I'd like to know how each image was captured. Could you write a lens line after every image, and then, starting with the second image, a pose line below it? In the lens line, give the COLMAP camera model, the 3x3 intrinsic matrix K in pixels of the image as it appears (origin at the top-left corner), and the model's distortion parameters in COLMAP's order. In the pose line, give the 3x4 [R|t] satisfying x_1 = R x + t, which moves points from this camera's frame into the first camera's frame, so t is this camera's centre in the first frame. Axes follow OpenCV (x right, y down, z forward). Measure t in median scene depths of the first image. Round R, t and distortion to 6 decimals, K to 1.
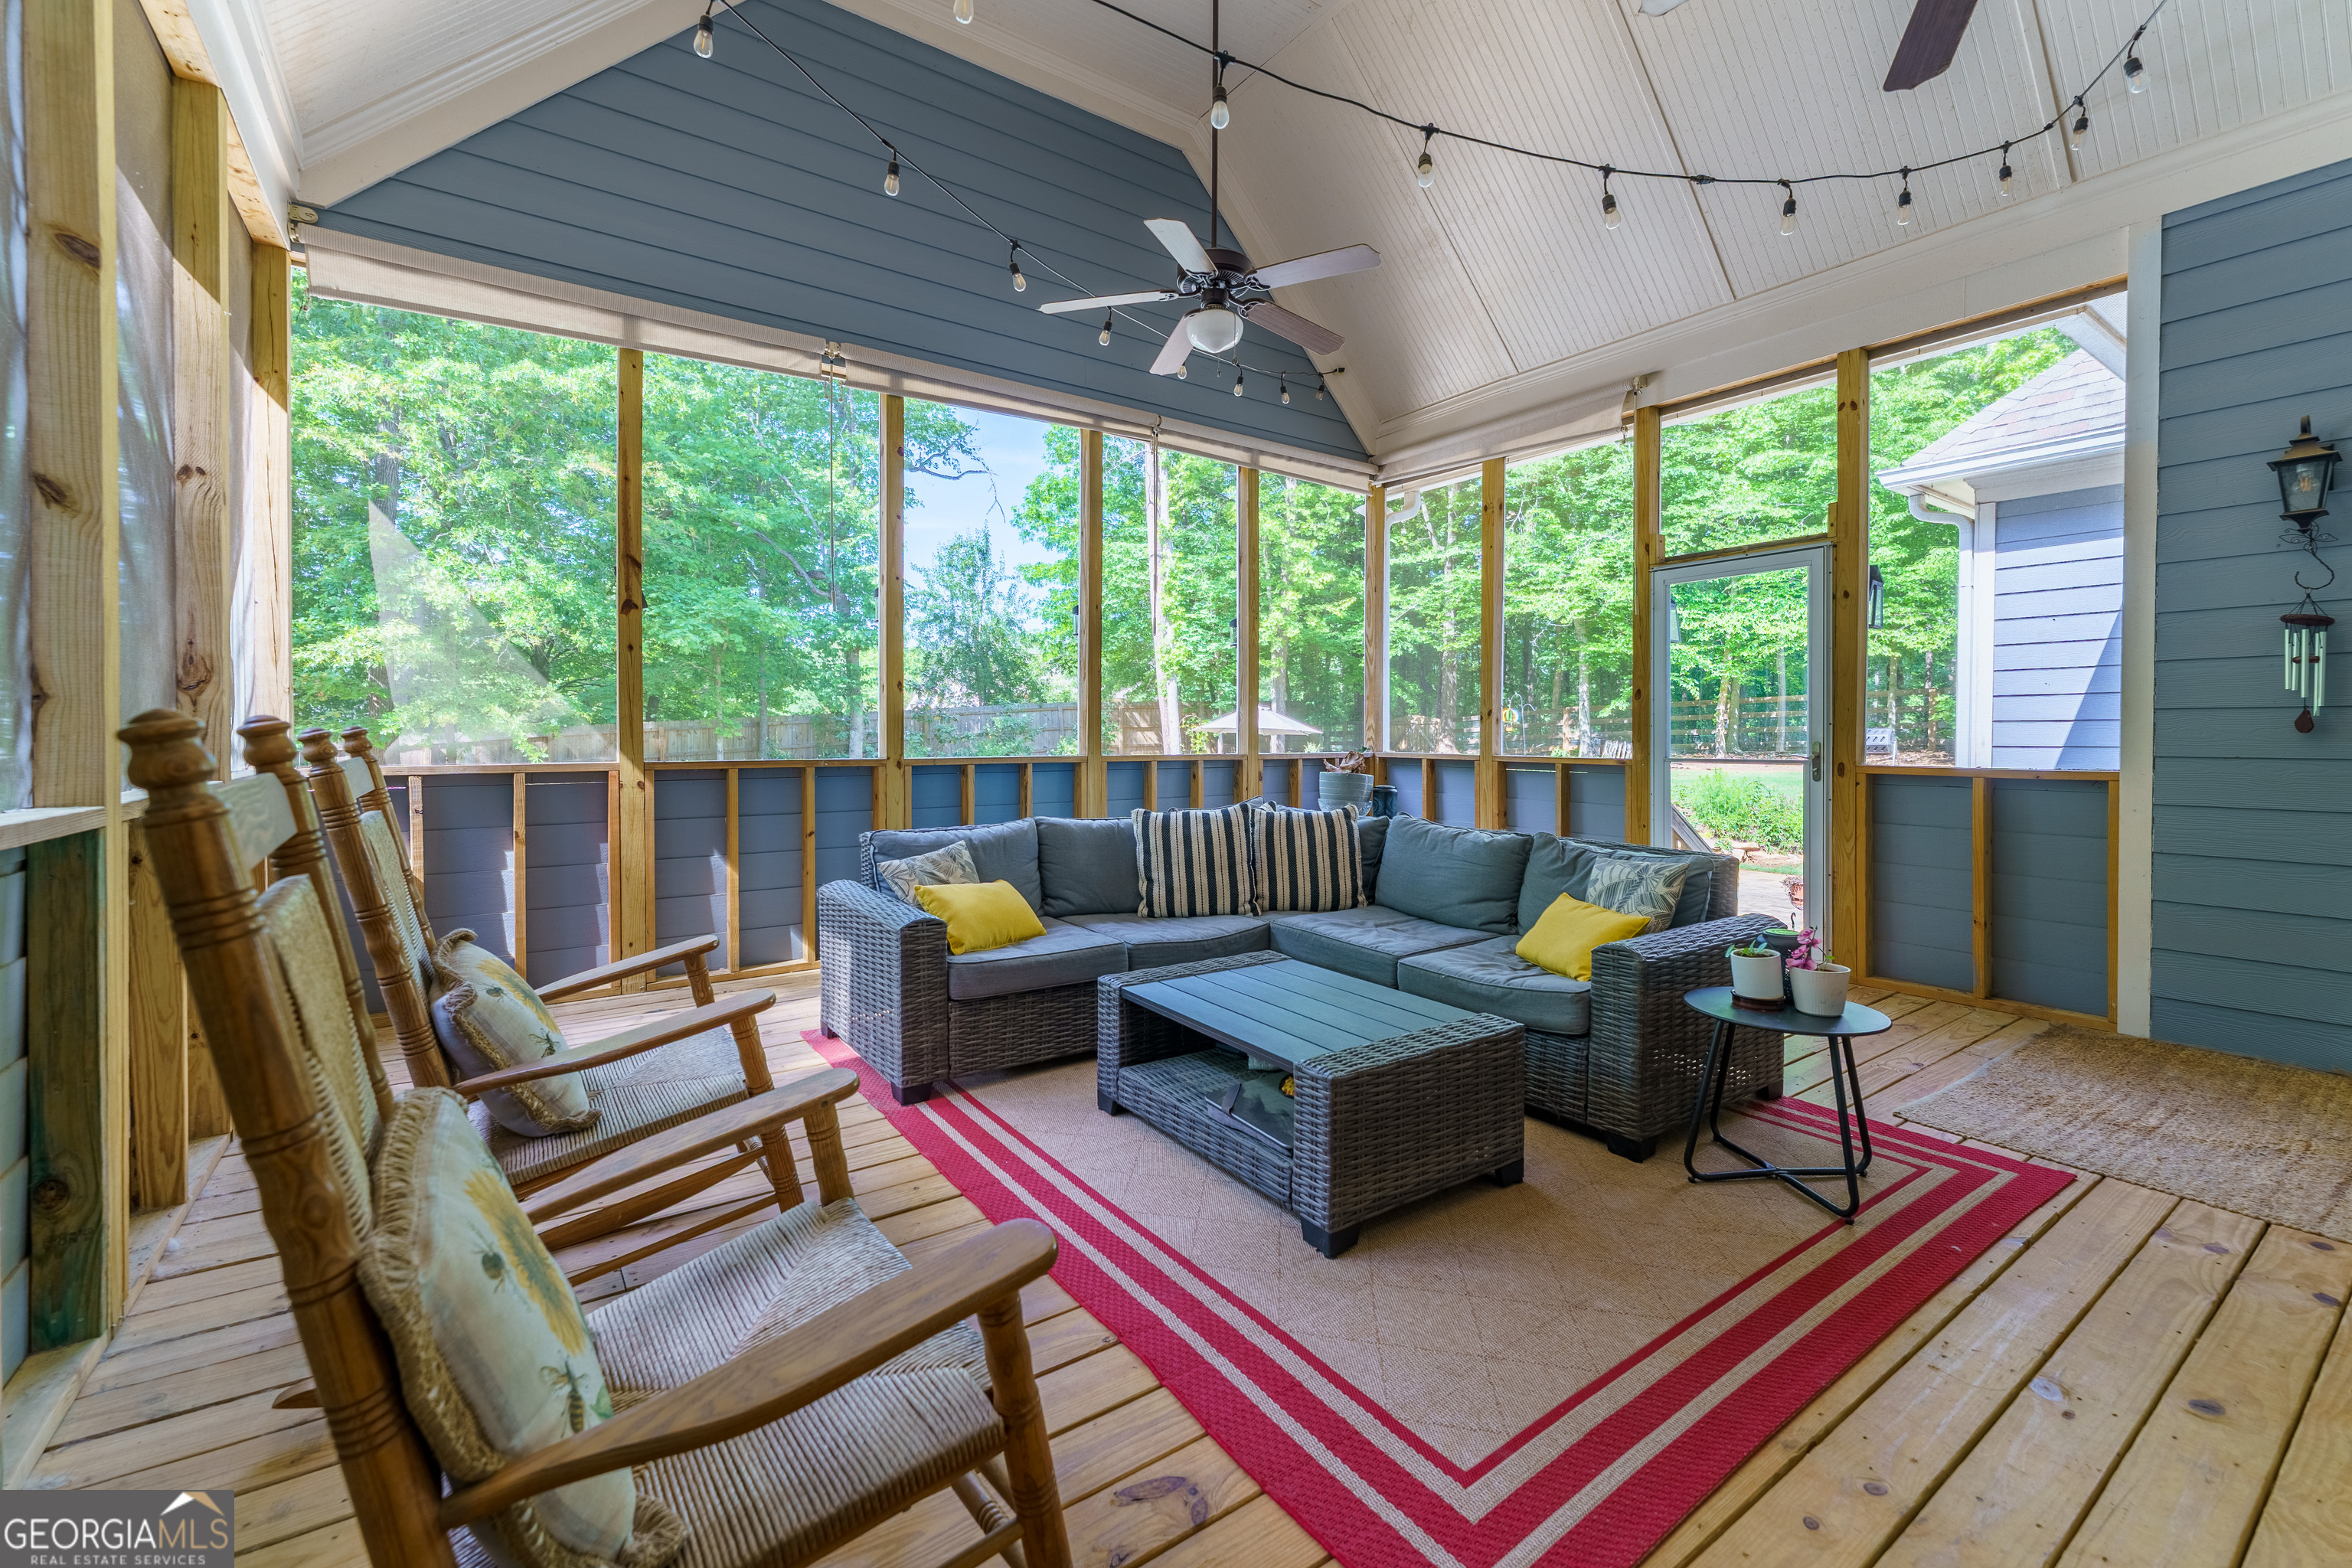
lens RADIAL K [[953.4, 0, 1172.5], [0, 953.4, 778.7], [0, 0, 1]] dist [0.001640, 0.000037]
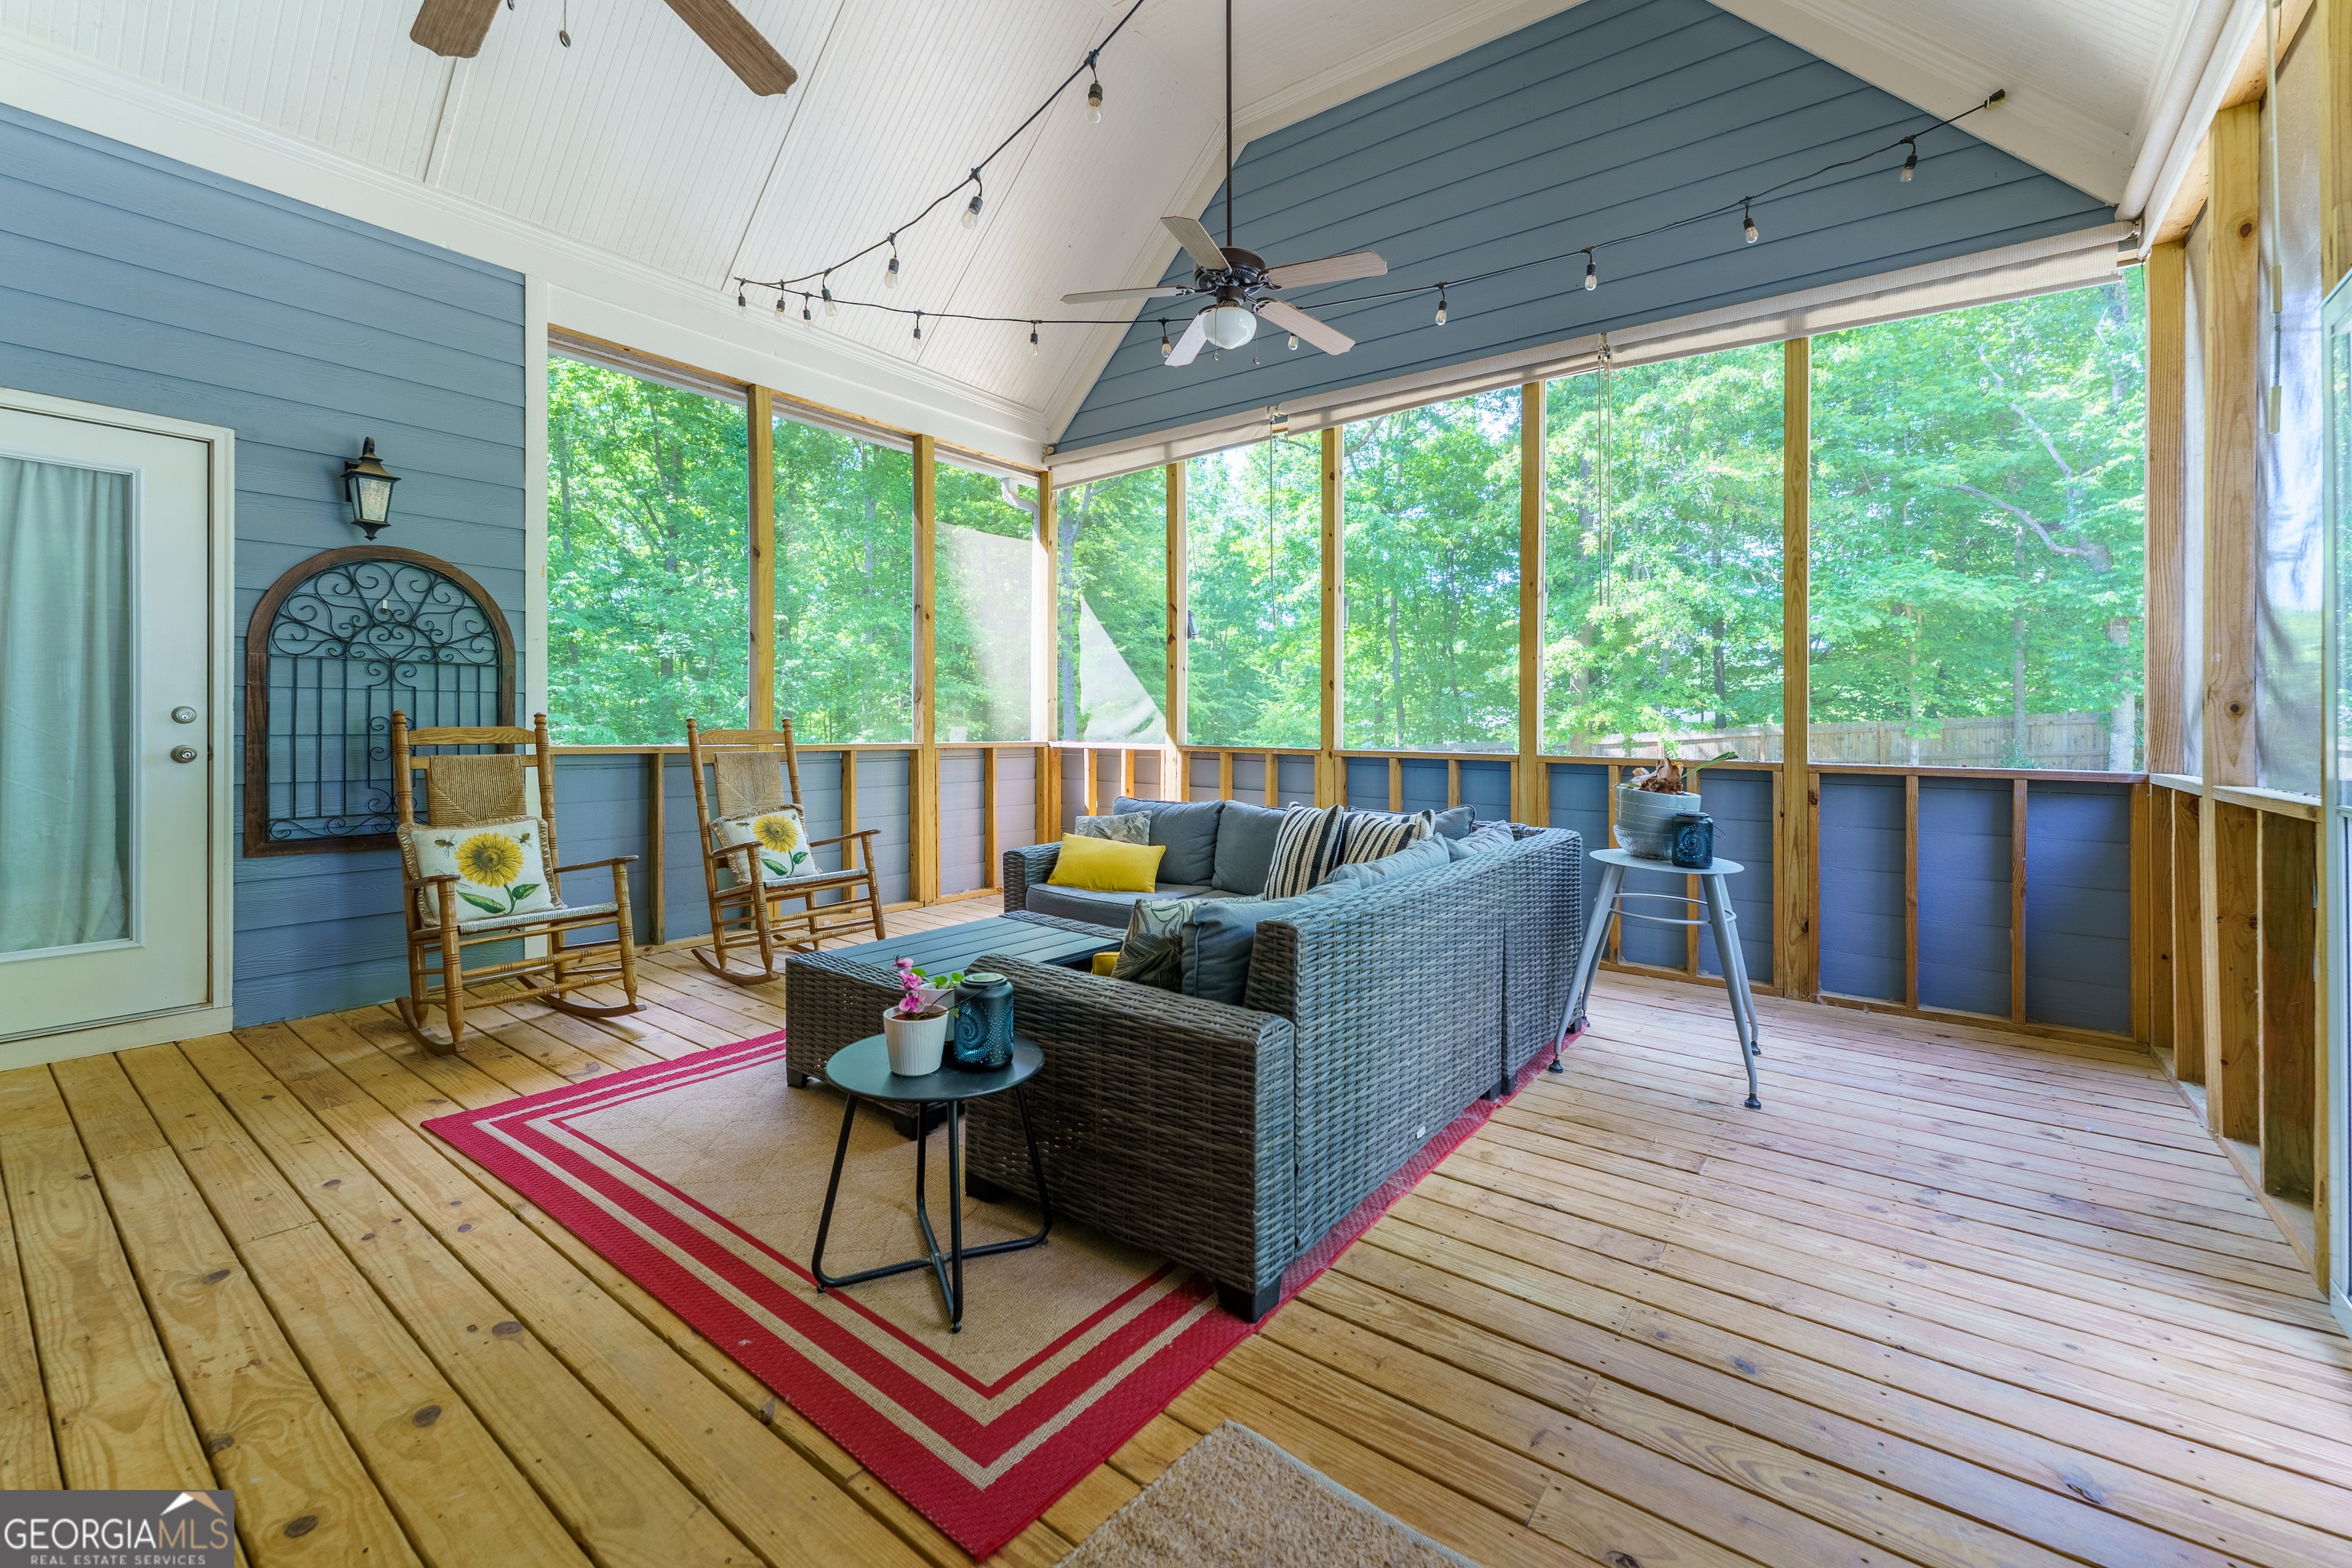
lens RADIAL K [[991.9, 0, 1171.8], [0, 991.9, 751.2], [0, 0, 1]] dist [0.000515, -0.000055]
pose [[0.302237, 0.029267, -0.952783, 1.045487], [-0.058730, 0.998201, 0.012032, -0.028001], [0.951422, 0.052320, 0.303412, 0.642793]]
